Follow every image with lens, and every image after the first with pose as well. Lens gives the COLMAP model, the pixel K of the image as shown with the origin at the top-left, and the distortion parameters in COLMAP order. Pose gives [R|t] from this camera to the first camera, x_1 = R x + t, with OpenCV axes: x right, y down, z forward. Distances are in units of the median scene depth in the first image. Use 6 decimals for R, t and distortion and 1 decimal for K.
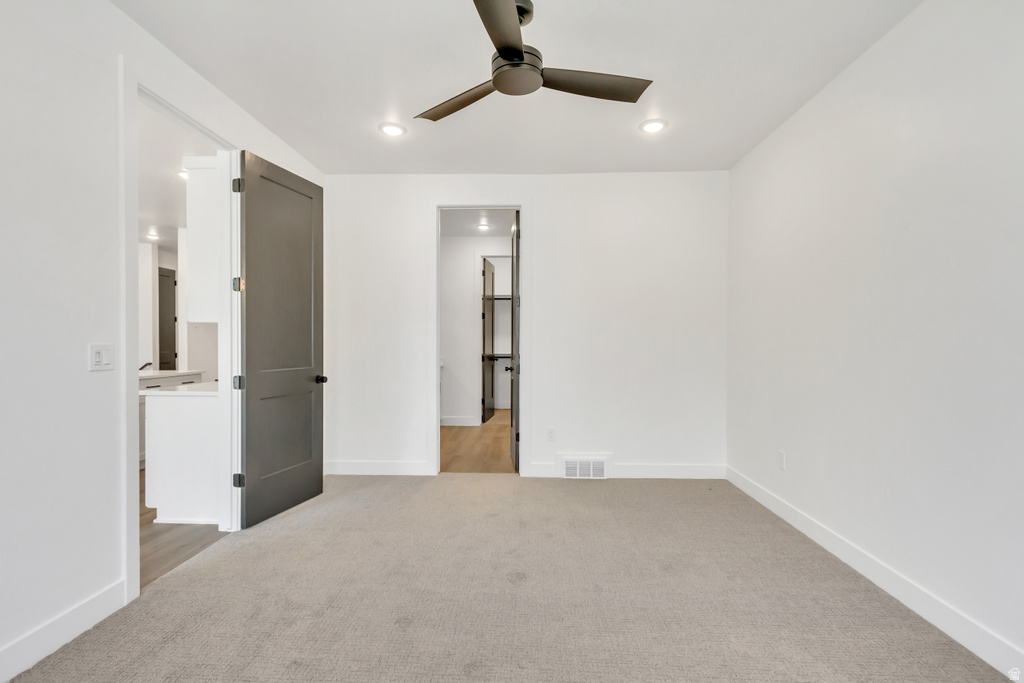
lens RADIAL K [[467.3, 0, 511.6], [0, 467.3, 343.5], [0, 0, 1]] dist [0.004499, -0.000374]
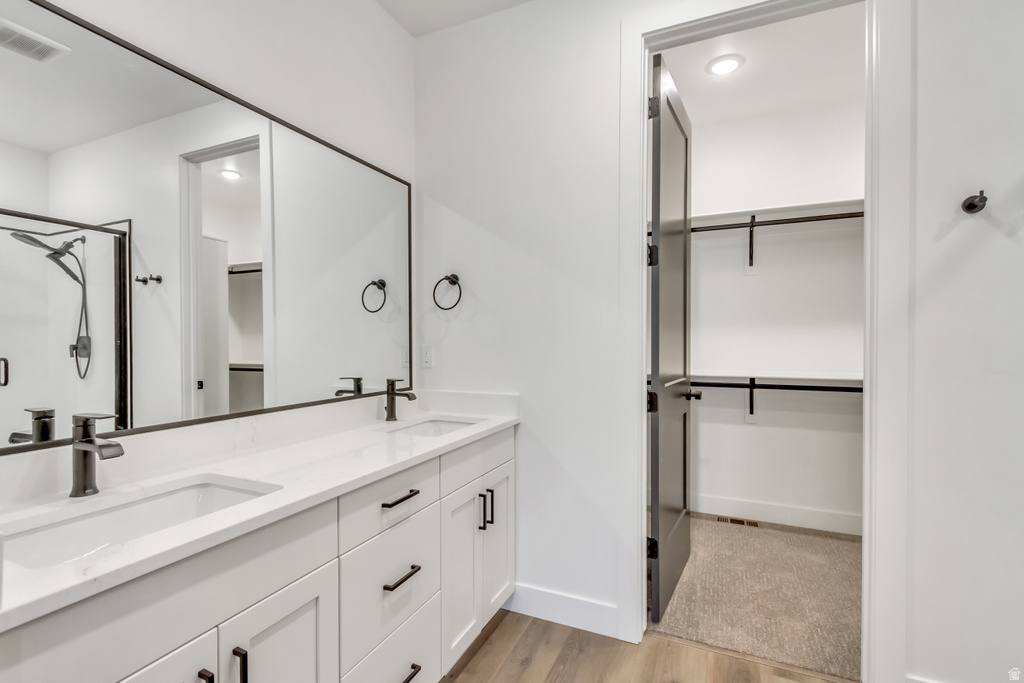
lens RADIAL K [[467.3, 0, 511.6], [0, 467.3, 343.5], [0, 0, 1]] dist [0.004499, -0.000374]
pose [[0.923406, -0.002326, -0.383816, -0.029403], [0.002303, 0.999997, -0.000519, -0.003735], [0.383817, -0.000404, 0.923409, 0.691980]]
